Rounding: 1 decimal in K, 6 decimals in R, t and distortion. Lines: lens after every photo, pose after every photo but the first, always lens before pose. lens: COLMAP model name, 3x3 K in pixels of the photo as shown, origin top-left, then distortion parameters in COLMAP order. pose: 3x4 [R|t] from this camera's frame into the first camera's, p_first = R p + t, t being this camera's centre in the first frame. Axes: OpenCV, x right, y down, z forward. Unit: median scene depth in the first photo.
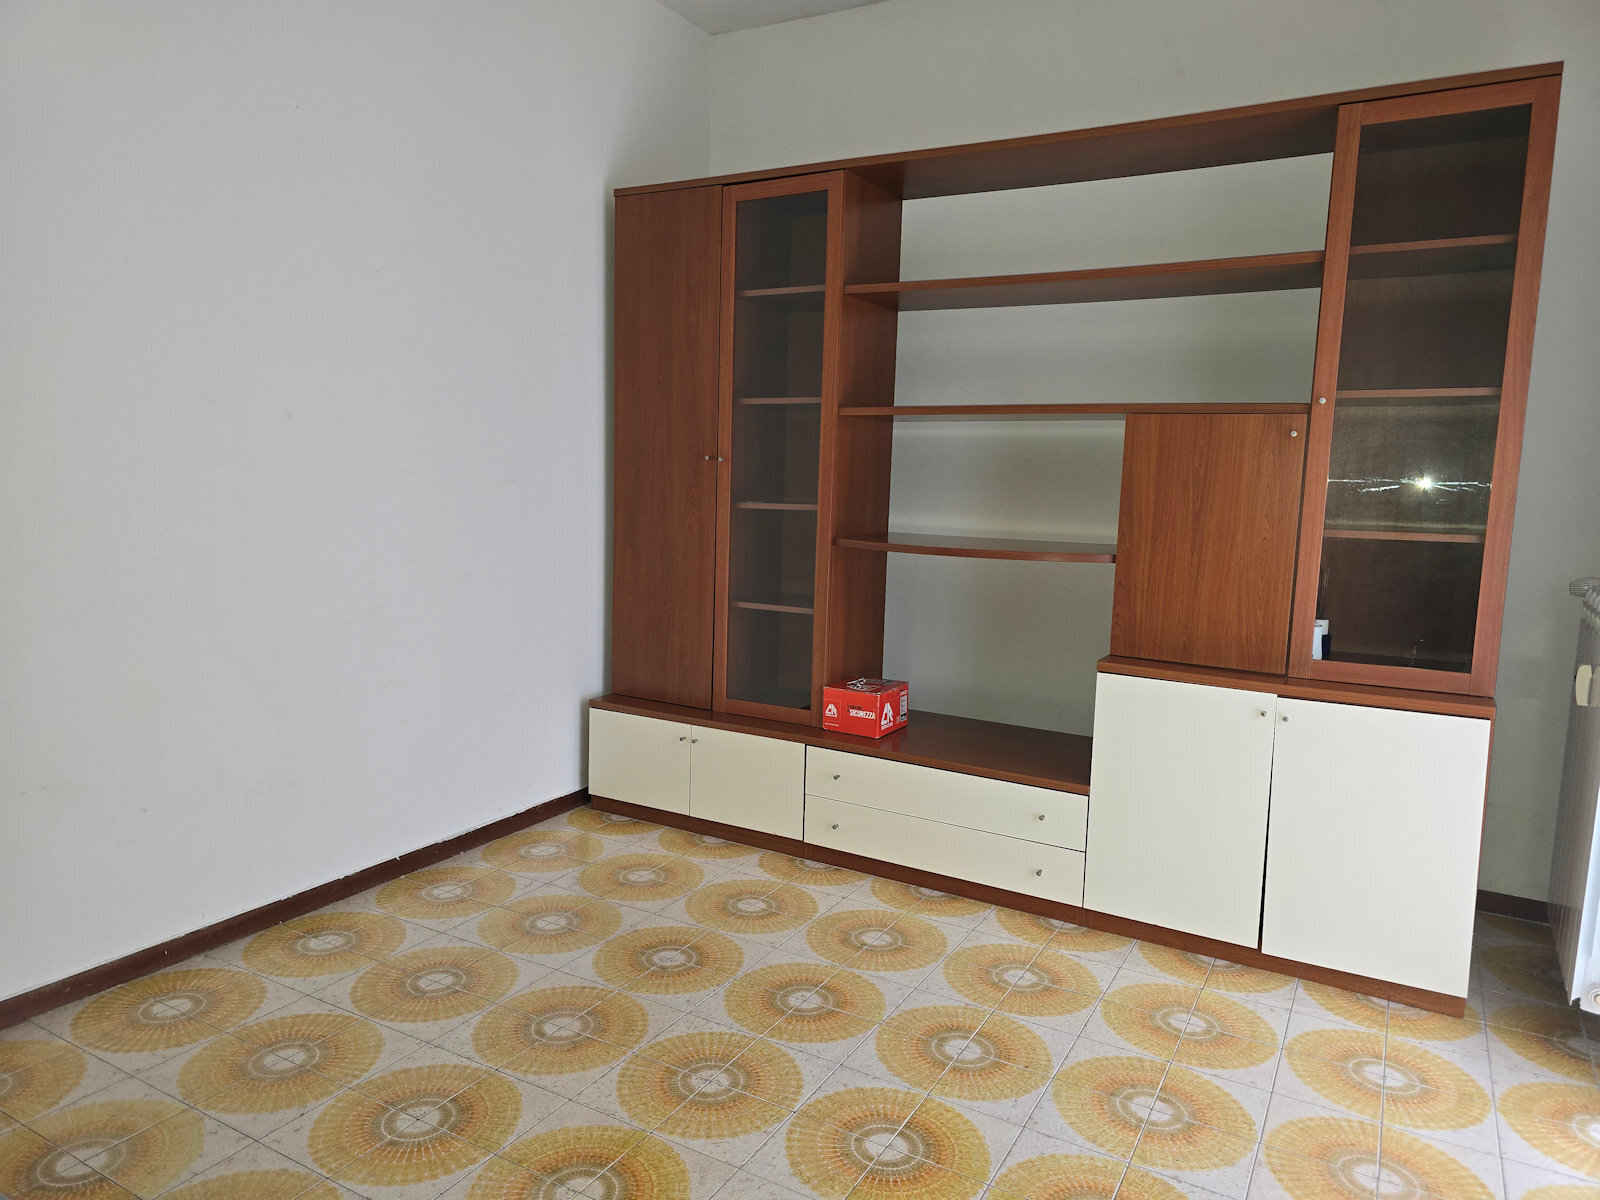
lens RADIAL K [[1067.0, 0, 800.0], [0, 1067.0, 600.0], [0, 0, 1]] dist [-0.001921, -0.001459]
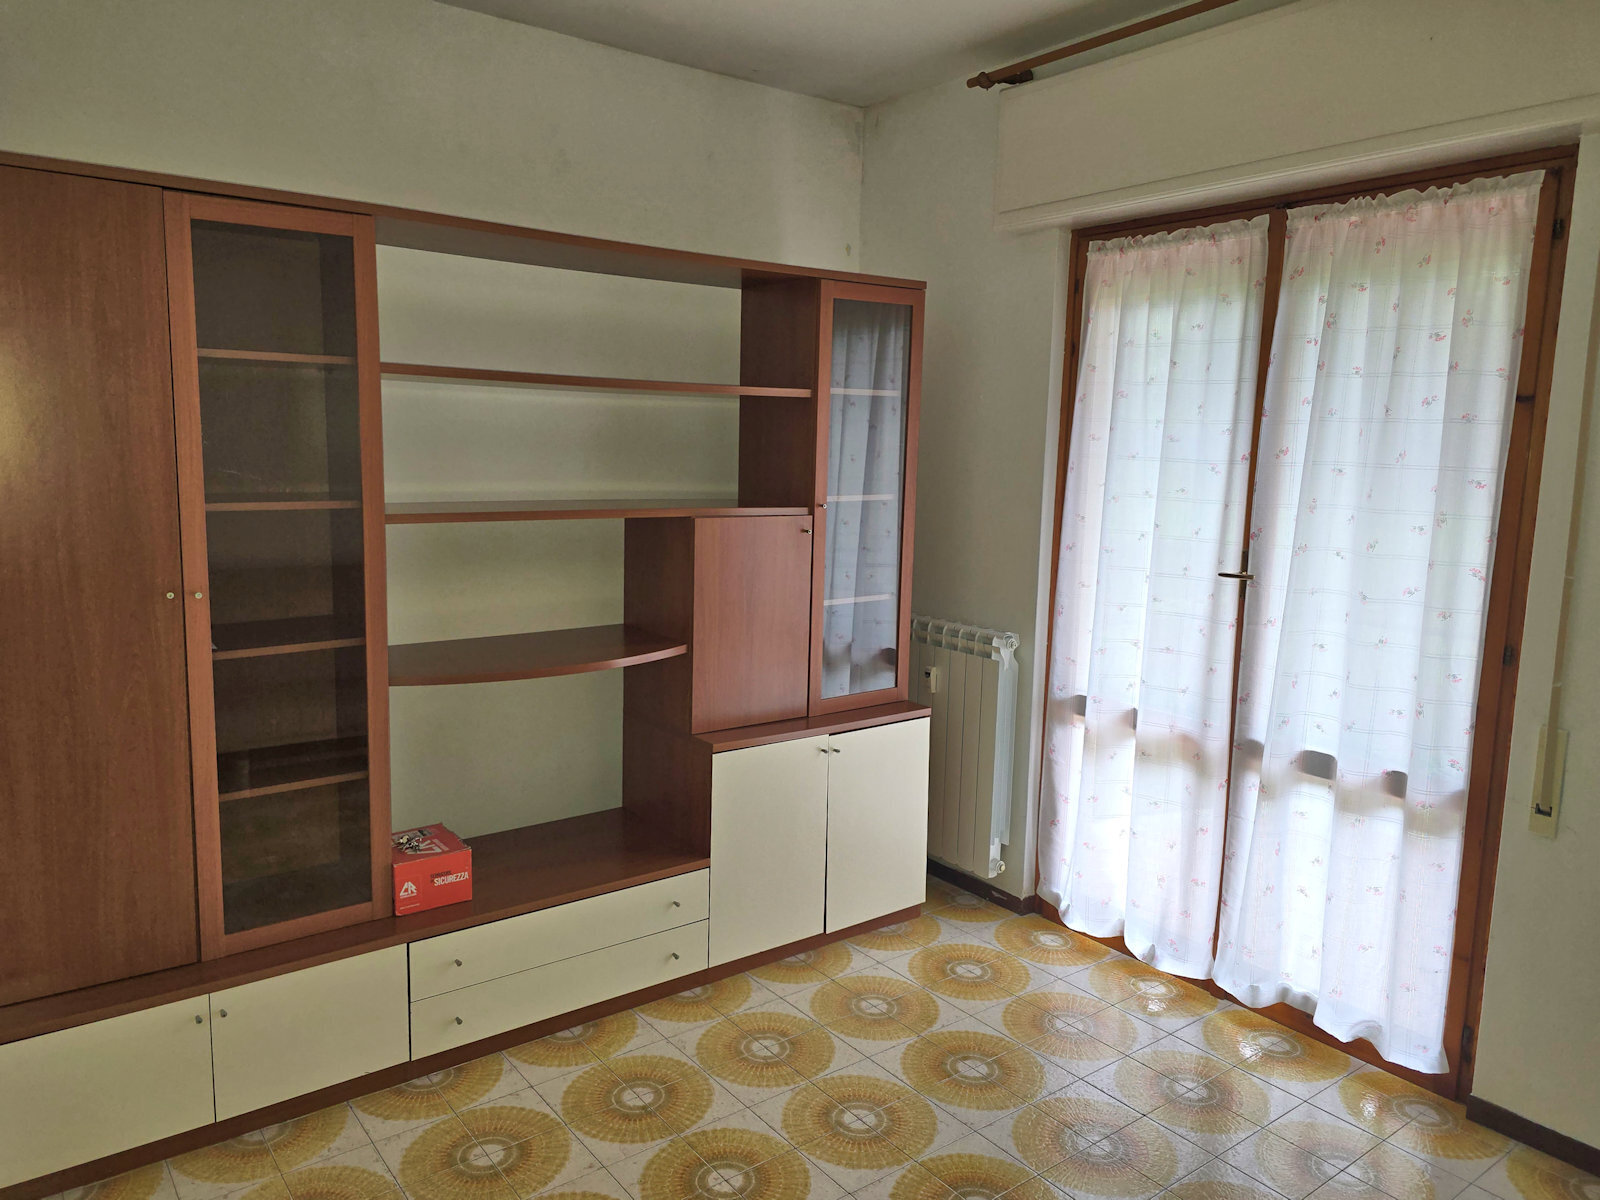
lens RADIAL K [[1118.5, 0, 796.5], [0, 1118.5, 606.7], [0, 0, 1]] dist [0.066615, -0.078896]
pose [[0.390298, -0.158078, 0.907017, -0.695828], [0.100599, 0.986574, 0.128654, -0.218862], [-0.915176, 0.041031, 0.400960, 0.445118]]
